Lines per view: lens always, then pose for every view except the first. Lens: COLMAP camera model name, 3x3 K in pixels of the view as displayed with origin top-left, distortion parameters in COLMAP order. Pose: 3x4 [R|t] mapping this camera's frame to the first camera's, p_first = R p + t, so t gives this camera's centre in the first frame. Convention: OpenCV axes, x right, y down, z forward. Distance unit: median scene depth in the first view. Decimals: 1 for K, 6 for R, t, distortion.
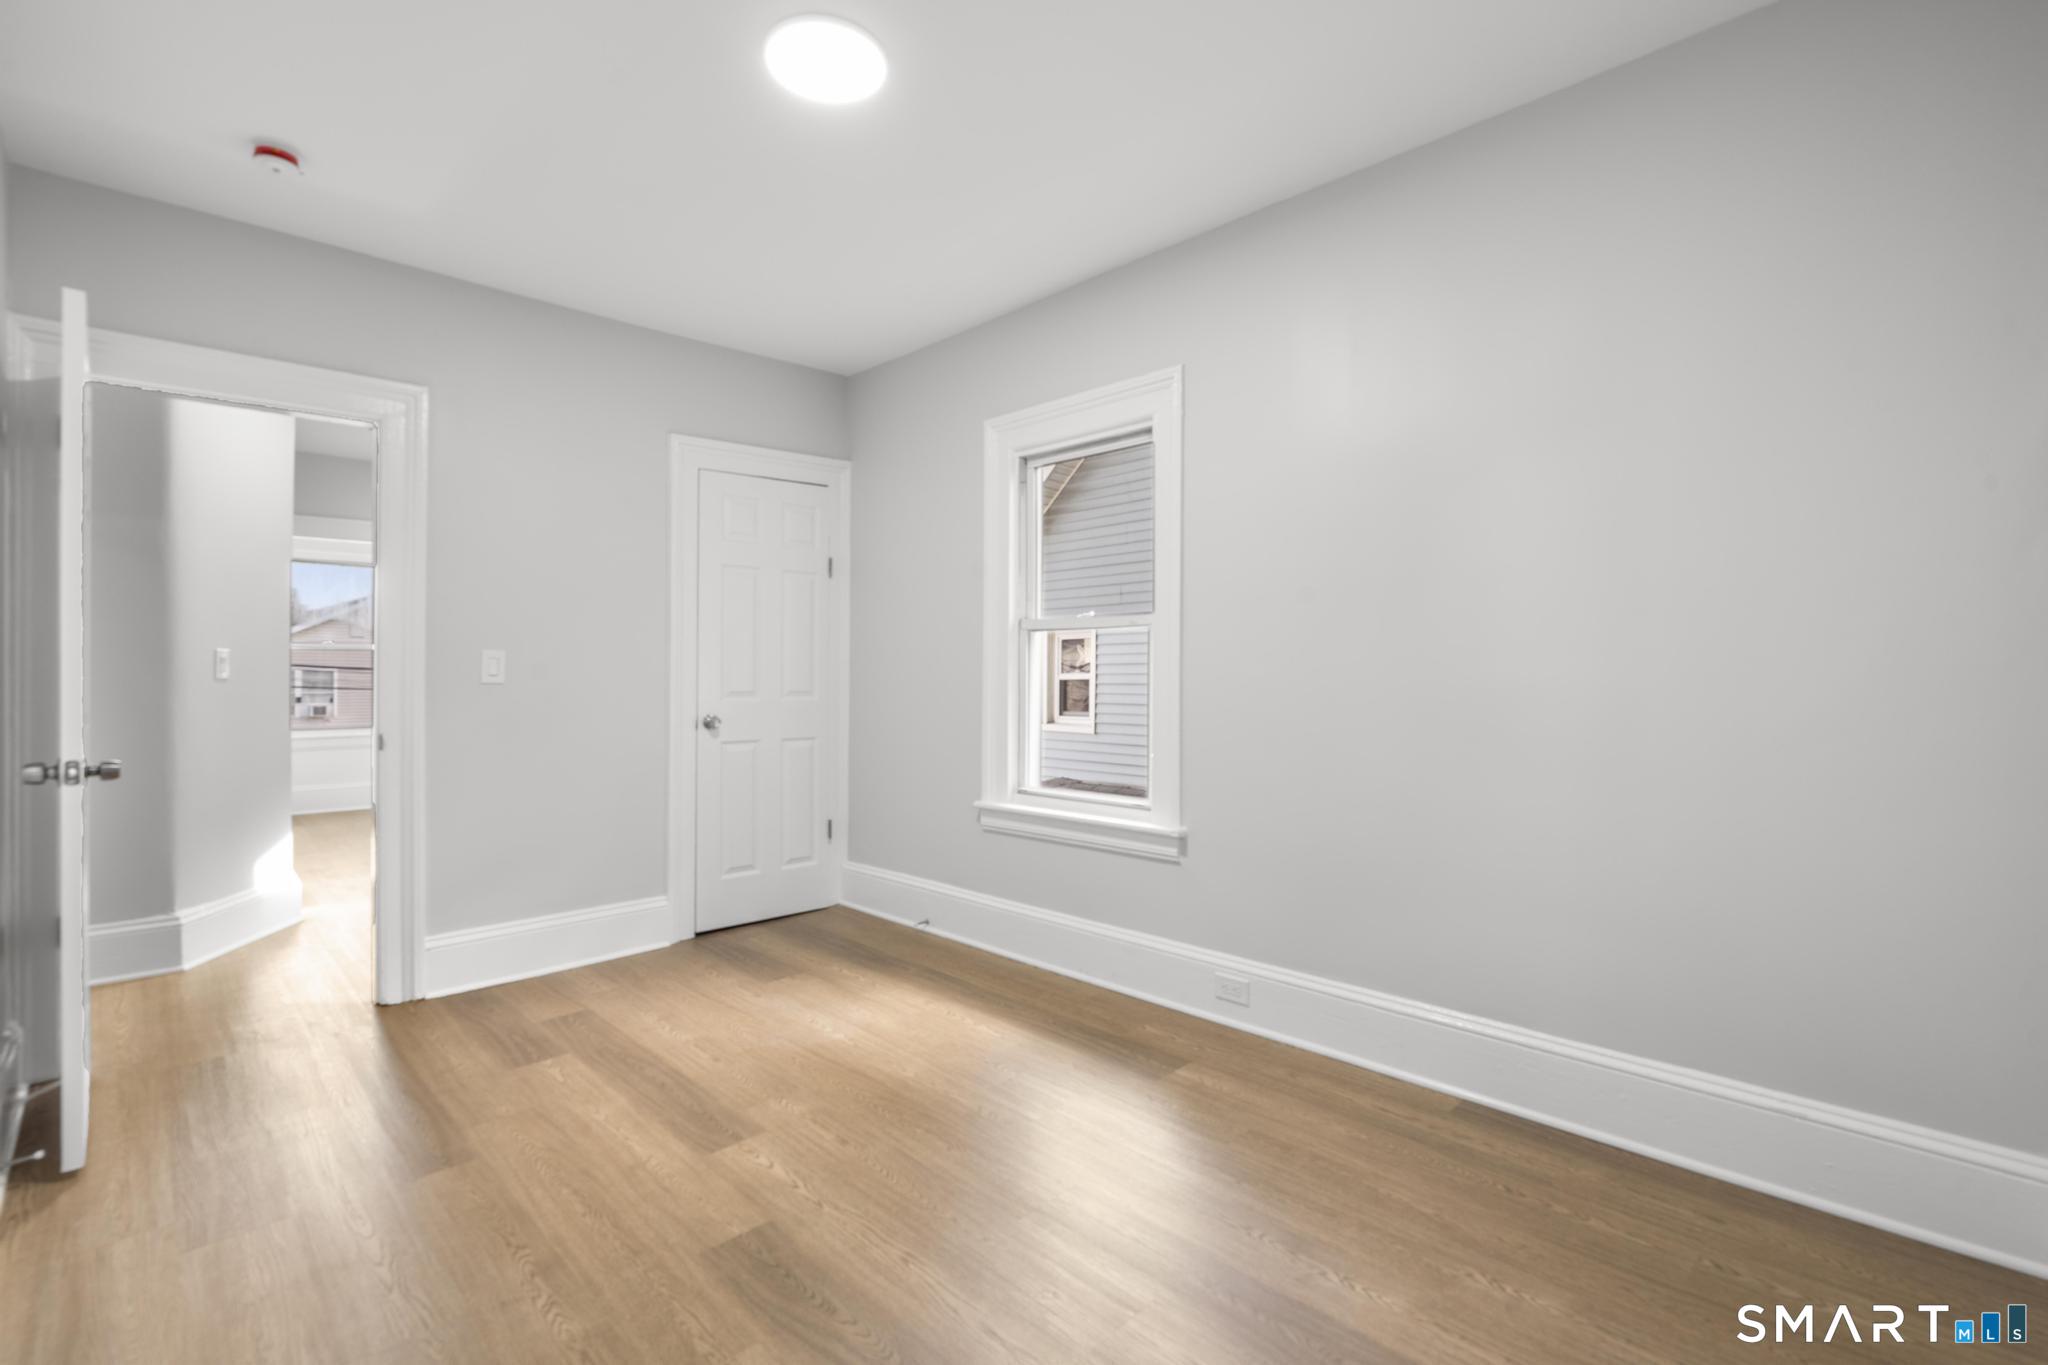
lens RADIAL K [[917.3, 0, 1033.3], [0, 917.3, 682.0], [0, 0, 1]] dist [-0.009258, 0.003538]
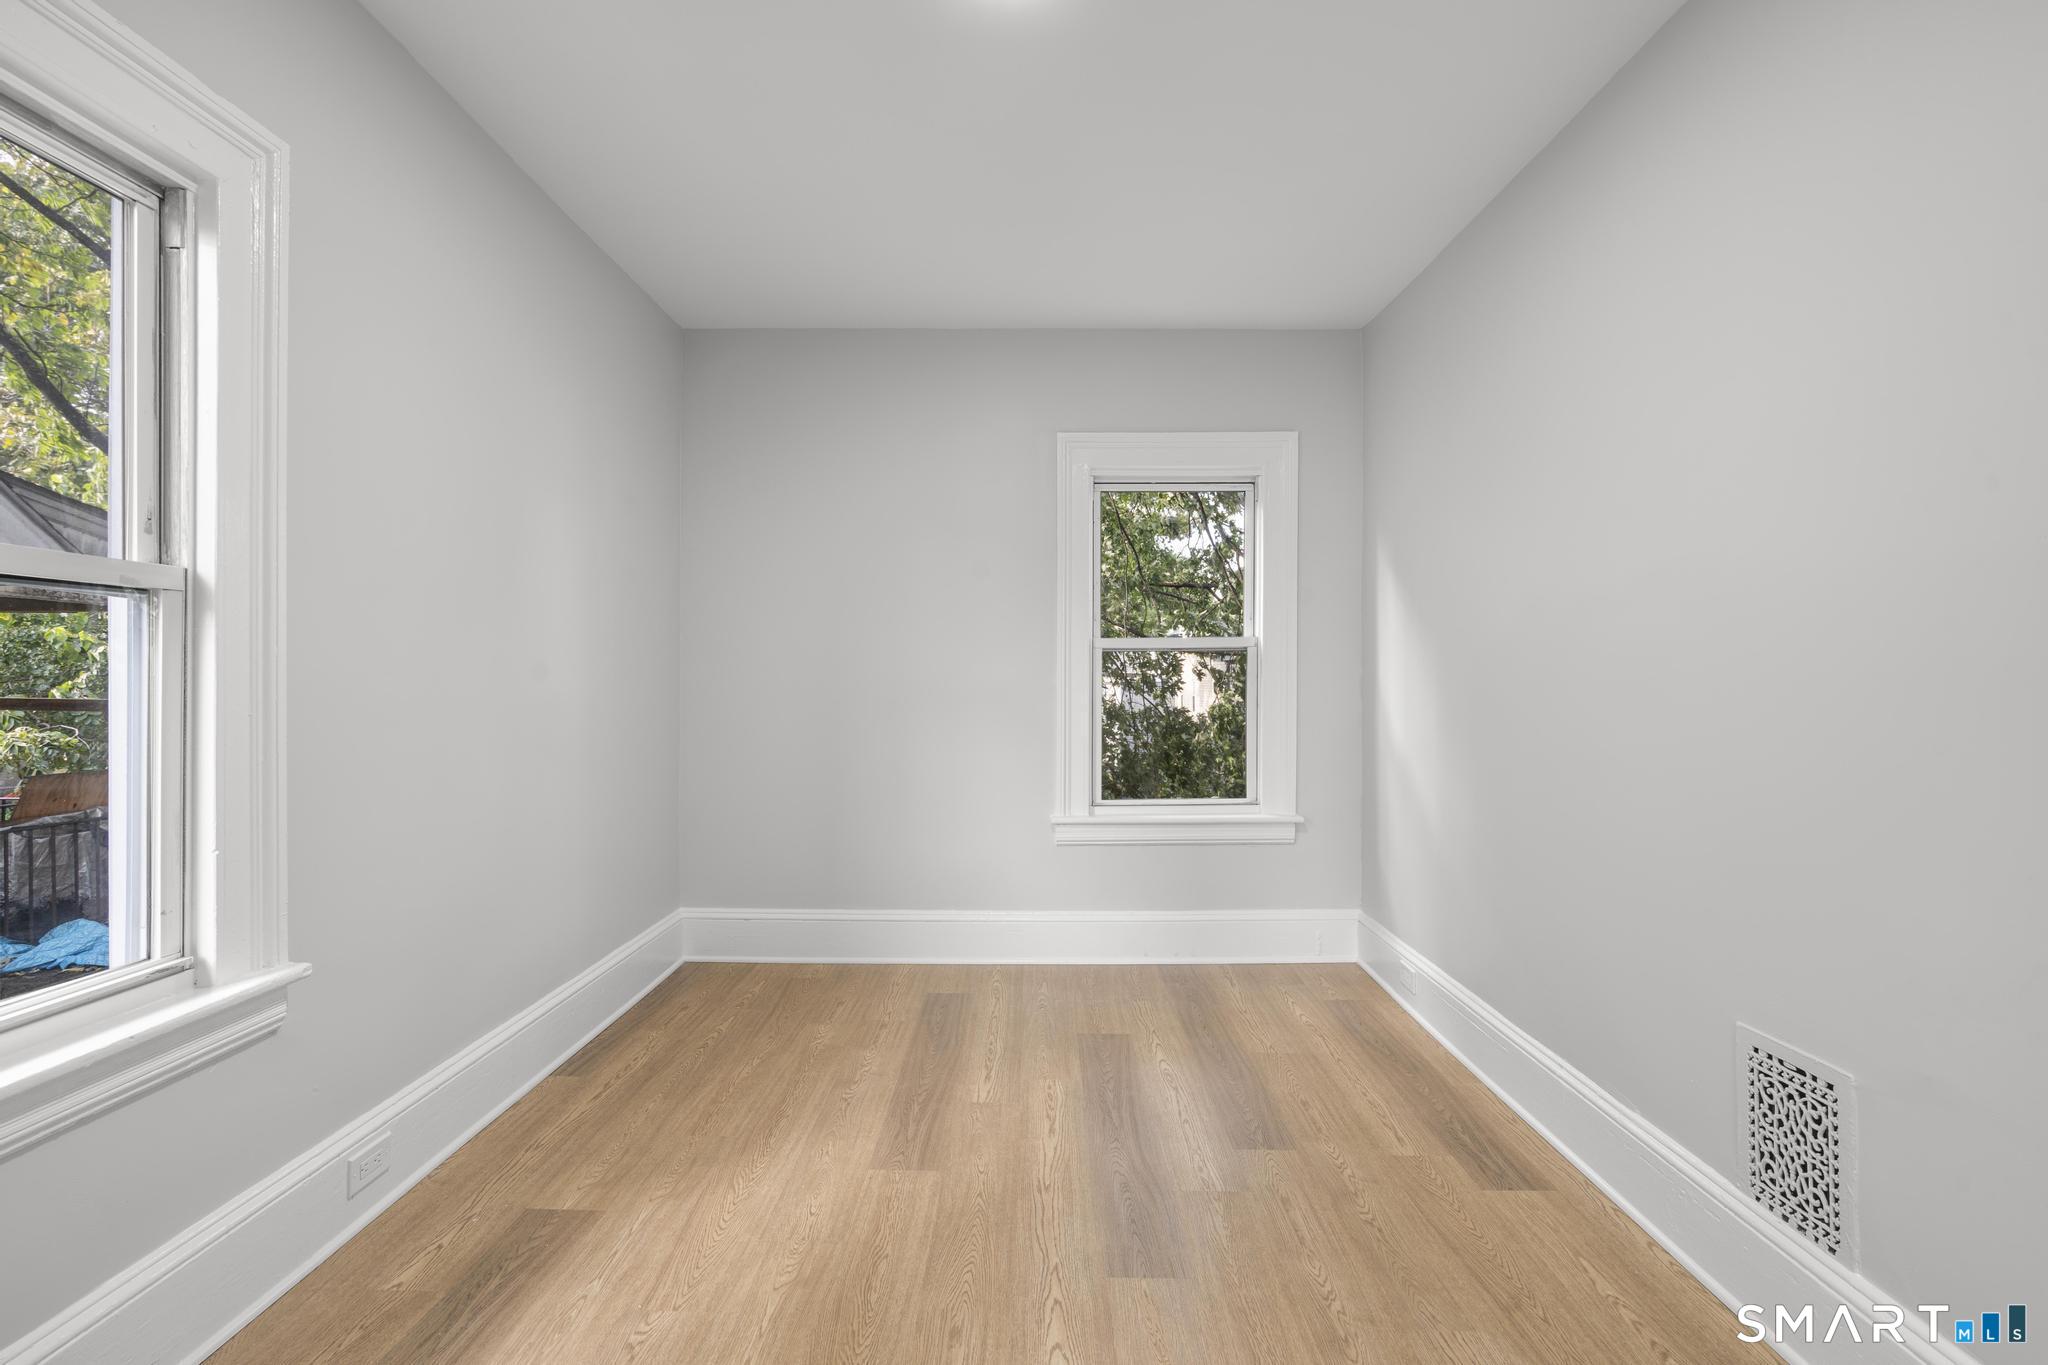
lens RADIAL K [[917.3, 0, 1024.3], [0, 917.3, 674.9], [0, 0, 1]] dist [-0.009258, 0.003538]
pose [[-0.699179, 0.002047, 0.714943, -0.828014], [0.001382, 0.999998, -0.001511, -0.023783], [-0.714945, -0.000069, -0.699181, 1.583954]]
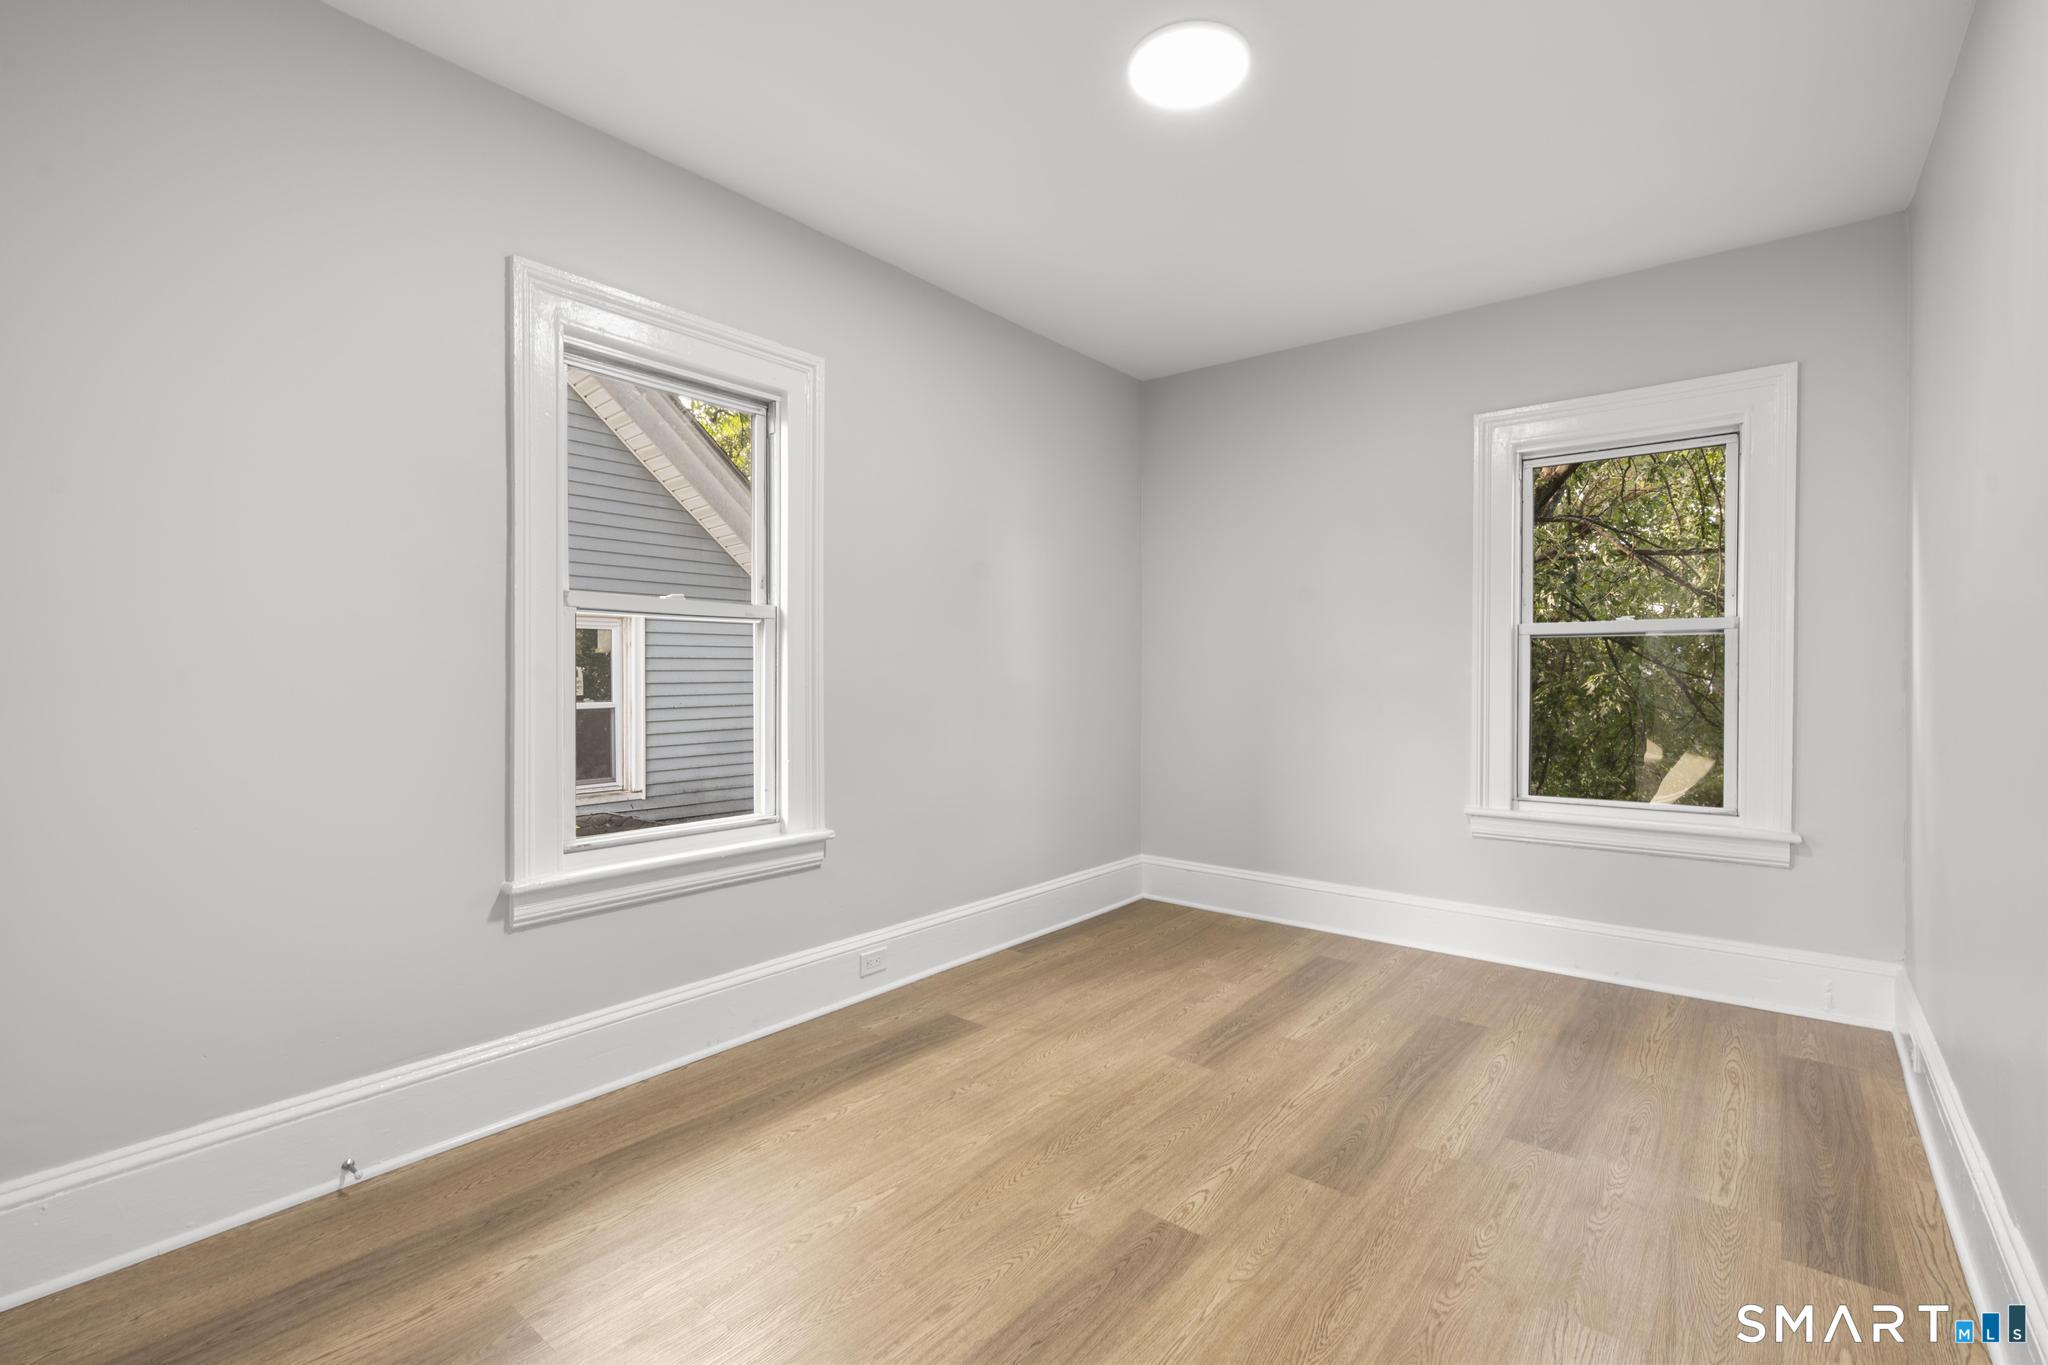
lens RADIAL K [[917.3, 0, 1023.0], [0, 917.3, 673.7], [0, 0, 1]] dist [-0.009258, 0.003538]
pose [[-0.101334, -0.003112, 0.994848, -1.244892], [0.002549, 0.999991, 0.003387, -0.014060], [-0.994849, 0.002879, -0.101325, 1.315727]]
